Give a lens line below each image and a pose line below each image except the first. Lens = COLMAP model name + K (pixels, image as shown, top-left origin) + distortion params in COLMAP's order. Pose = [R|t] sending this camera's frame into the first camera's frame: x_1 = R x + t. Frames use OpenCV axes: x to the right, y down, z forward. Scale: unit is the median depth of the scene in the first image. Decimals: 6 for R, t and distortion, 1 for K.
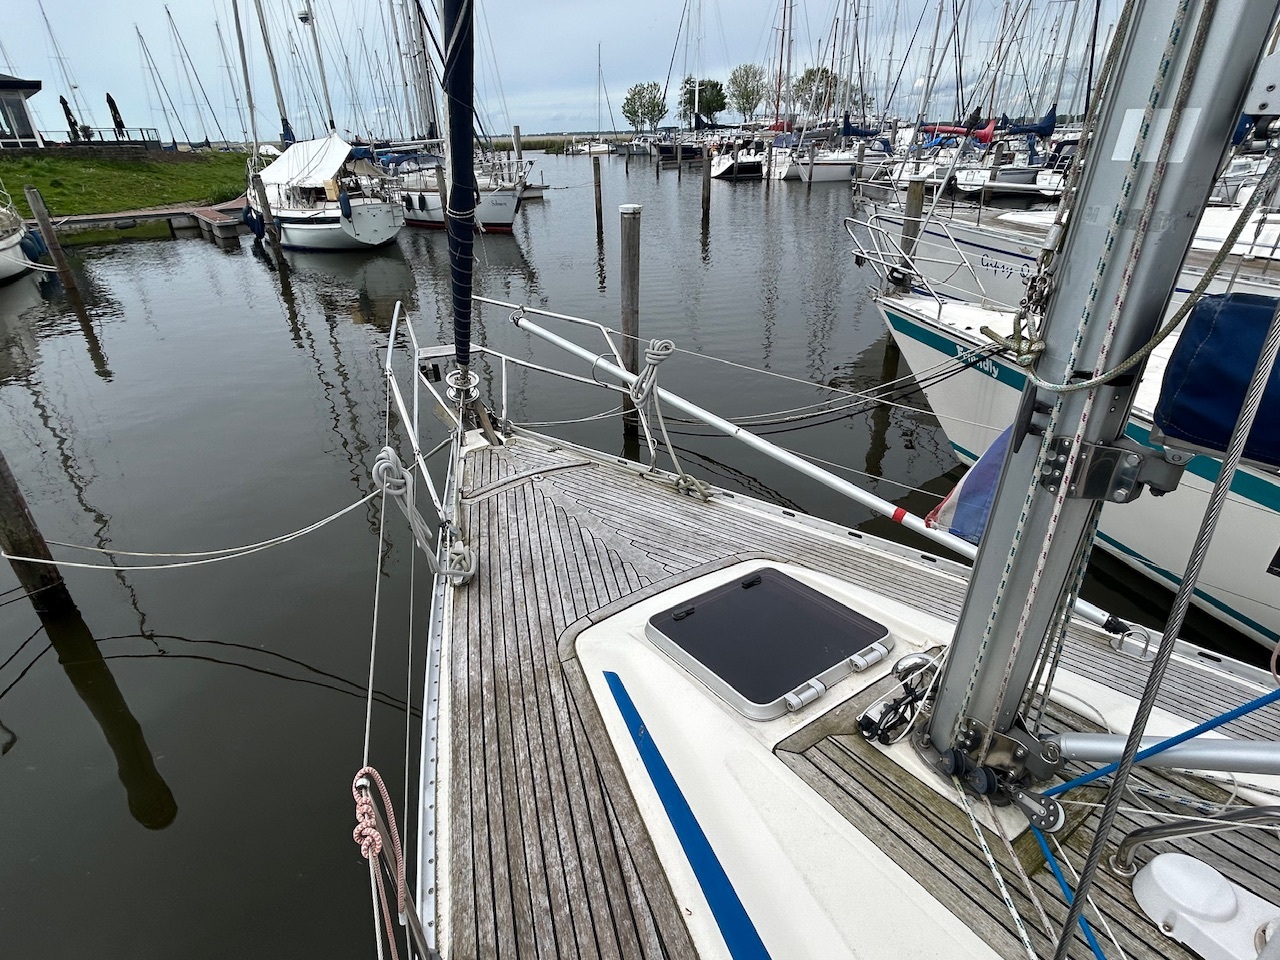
lens RADIAL K [[683.6, 0, 640.0], [0, 683.6, 480.0], [0, 0, 1]] dist [-0.004082, 0.000486]
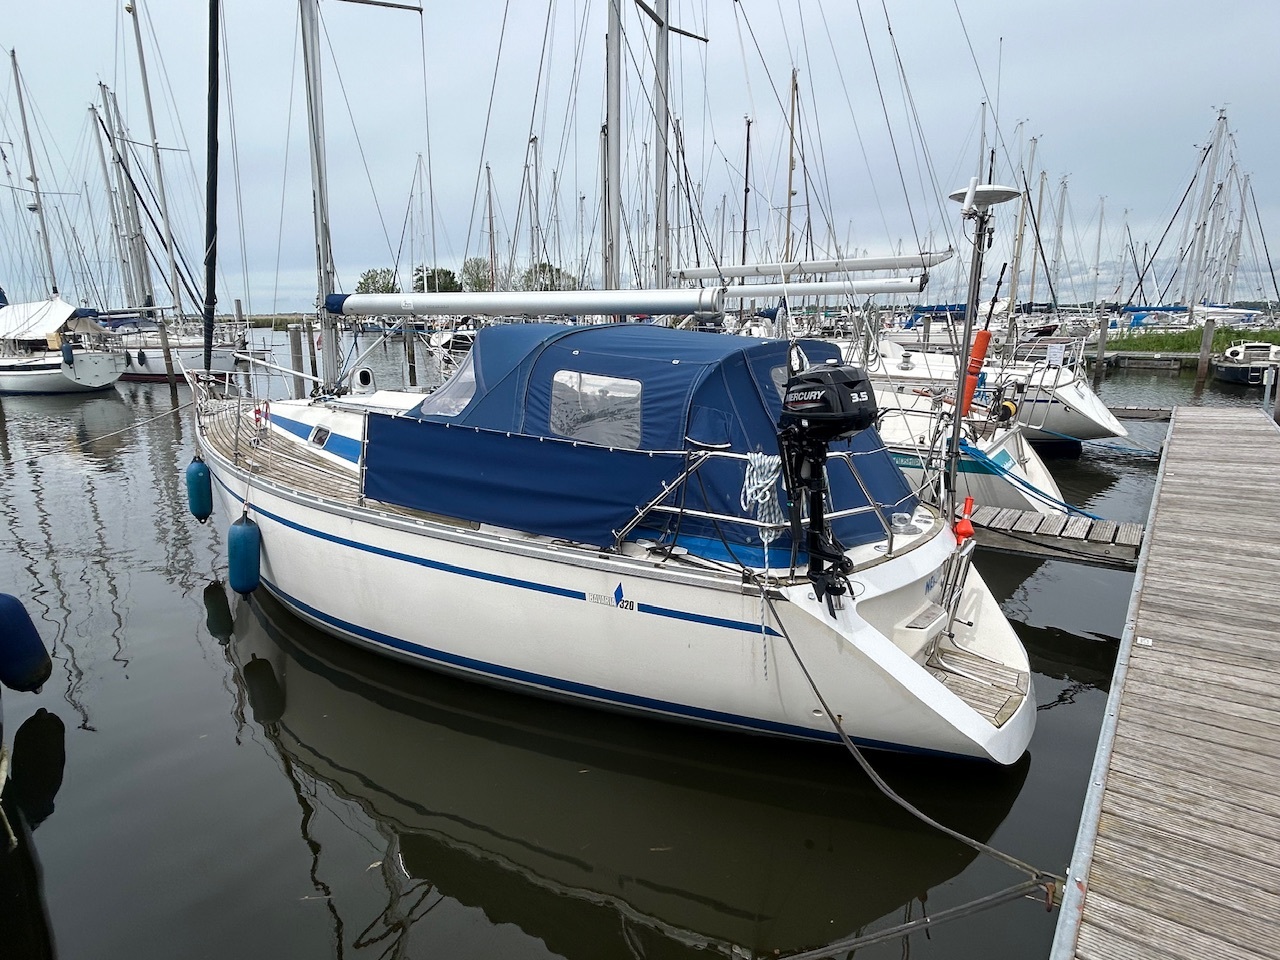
lens RADIAL K [[709.1, 0, 640.0], [0, 709.1, 480.0], [0, 0, 1]] dist [0.001163, 0.021139]
pose [[0.942247, -0.063166, 0.328910, 0.047656], [0.140723, 0.965828, -0.217653, 0.138181], [-0.303922, 0.251368, 0.918937, -0.241611]]
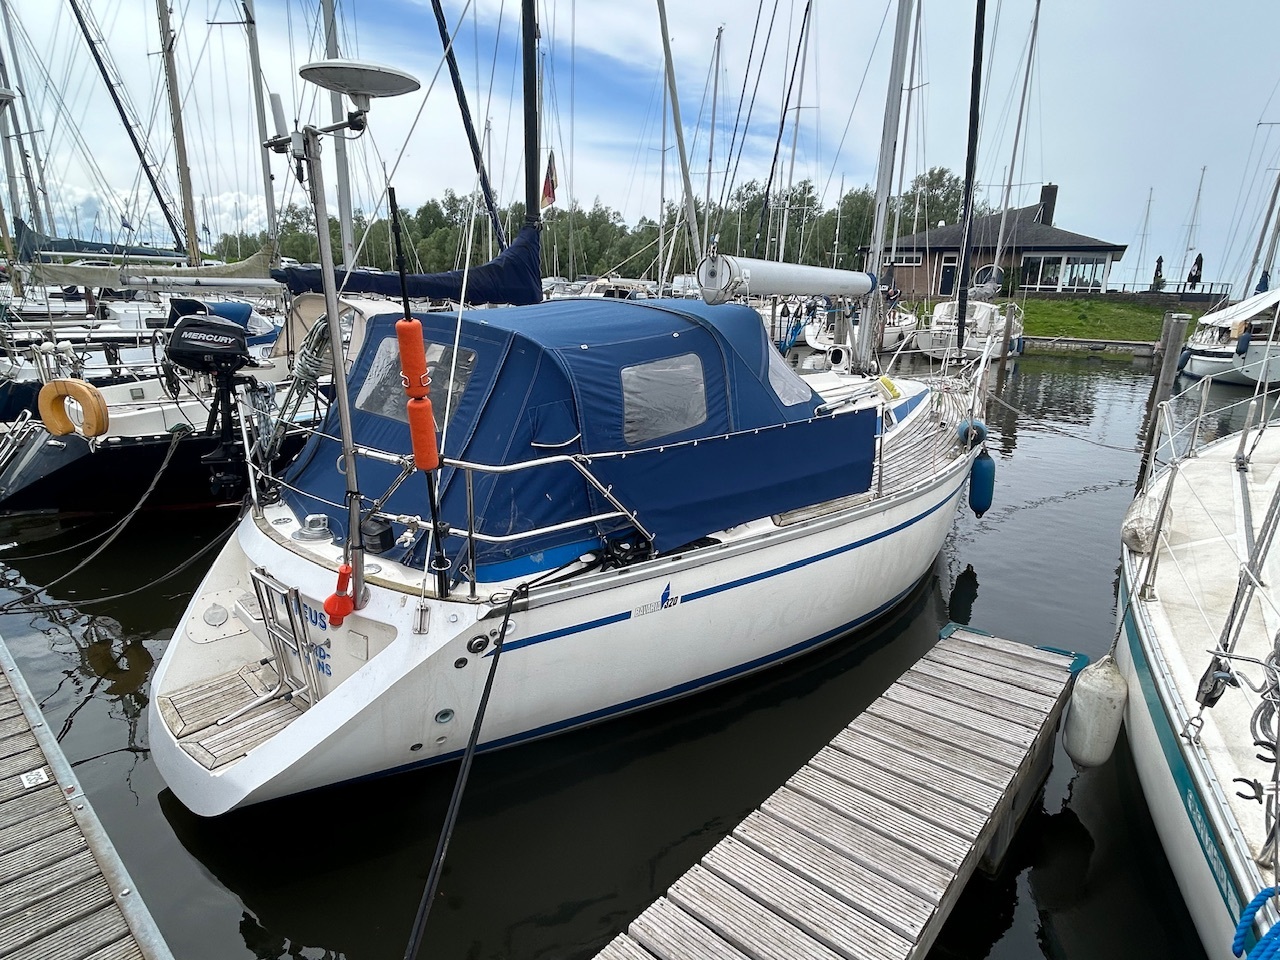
lens RADIAL K [[717.1, 0, 640.0], [0, 717.1, 480.0], [0, 0, 1]] dist [0.000129, -0.000521]
pose [[0.255030, 0.275809, -0.926763, 0.297692], [-0.465963, 0.874881, 0.132143, 0.058443], [0.847253, 0.398137, 0.351638, -0.090755]]
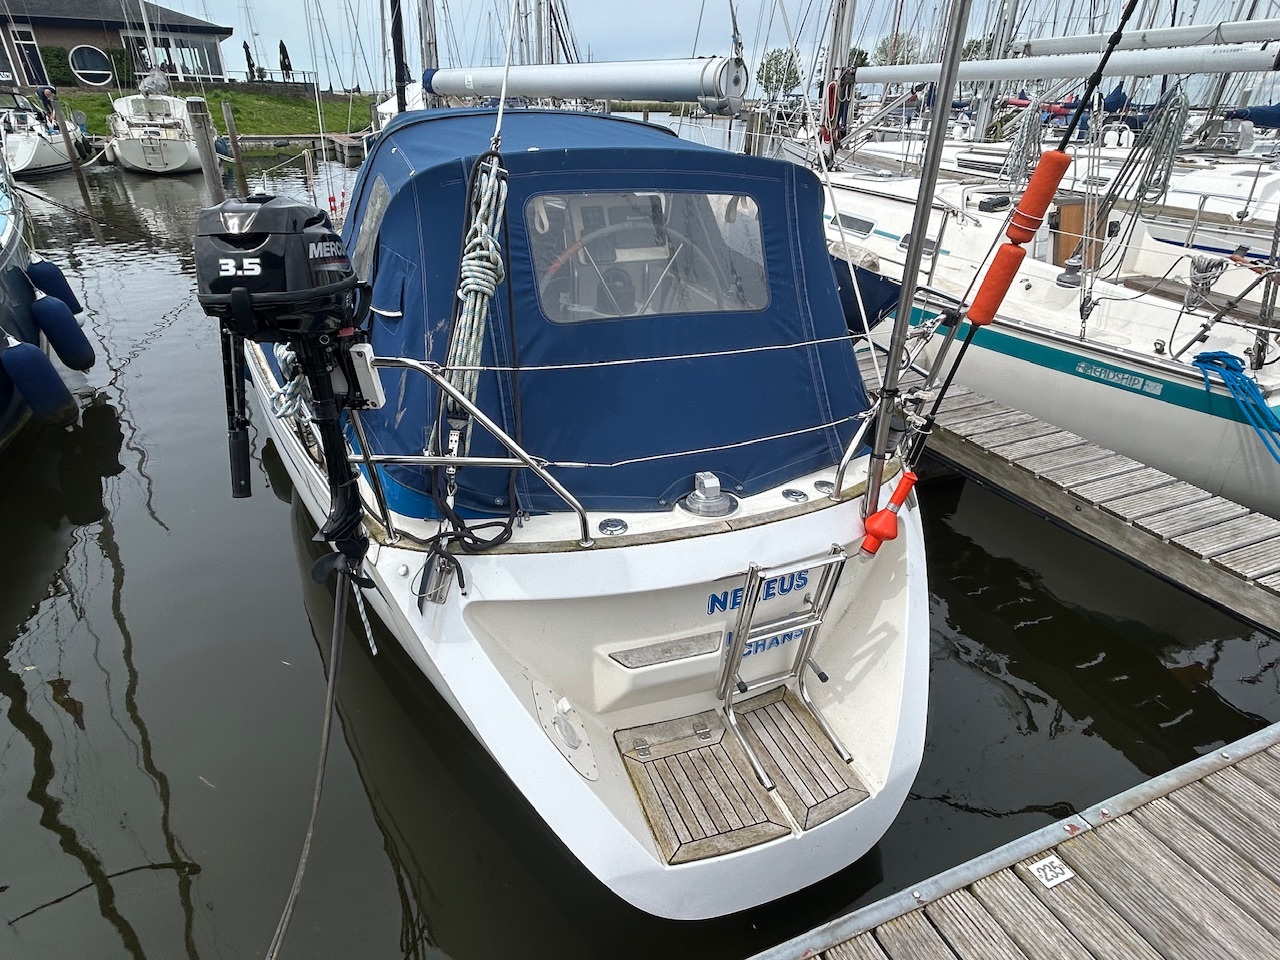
lens RADIAL K [[717.1, 0, 640.0], [0, 717.1, 480.0], [0, 0, 1]] dist [0.000129, -0.000521]
pose [[0.980827, 0.124235, -0.150147, 0.163011], [-0.121591, 0.992221, 0.026700, 0.117531], [0.152296, -0.007932, 0.988303, -0.205485]]
